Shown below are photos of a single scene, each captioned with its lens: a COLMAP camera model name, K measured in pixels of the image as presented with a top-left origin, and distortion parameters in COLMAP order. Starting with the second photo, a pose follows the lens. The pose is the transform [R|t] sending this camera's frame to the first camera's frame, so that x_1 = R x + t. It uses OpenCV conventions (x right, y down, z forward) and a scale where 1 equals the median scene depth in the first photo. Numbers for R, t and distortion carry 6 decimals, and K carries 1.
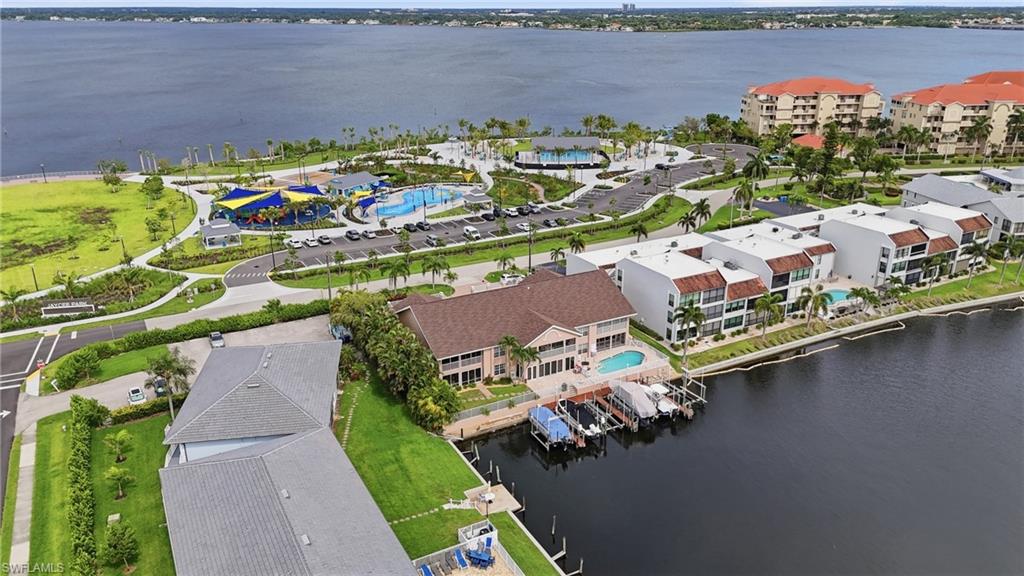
lens RADIAL K [[752.9, 0, 515.9], [0, 752.9, 289.1], [0, 0, 1]] dist [0.080493, -0.083843]
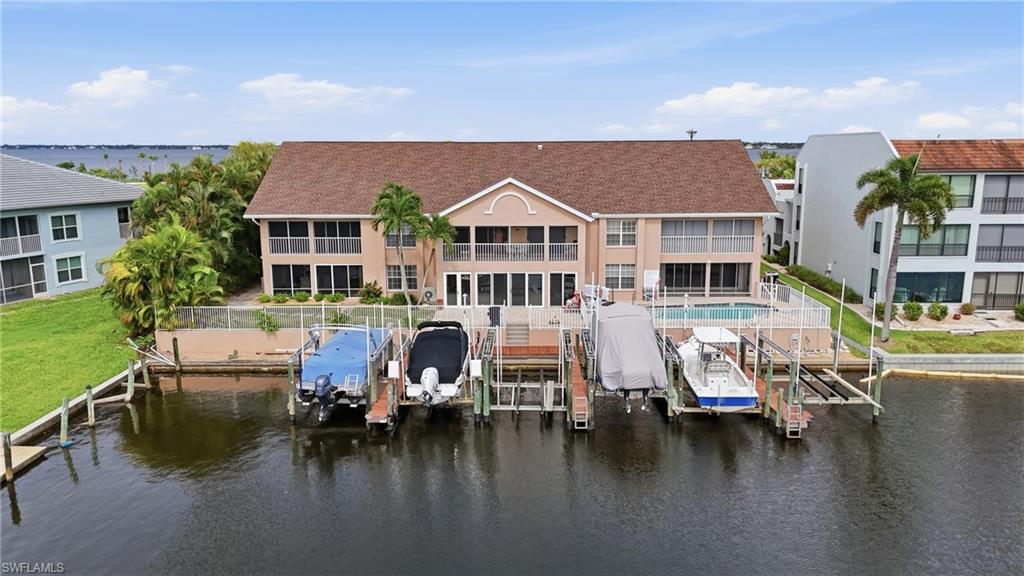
lens RADIAL K [[752.9, 0, 515.9], [0, 752.9, 289.1], [0, 0, 1]] dist [0.080493, -0.083843]
pose [[0.871429, 0.087107, -0.482725, 0.233699], [-0.167599, 0.977754, -0.126122, 0.144138], [0.461000, 0.190811, 0.866643, 0.576836]]
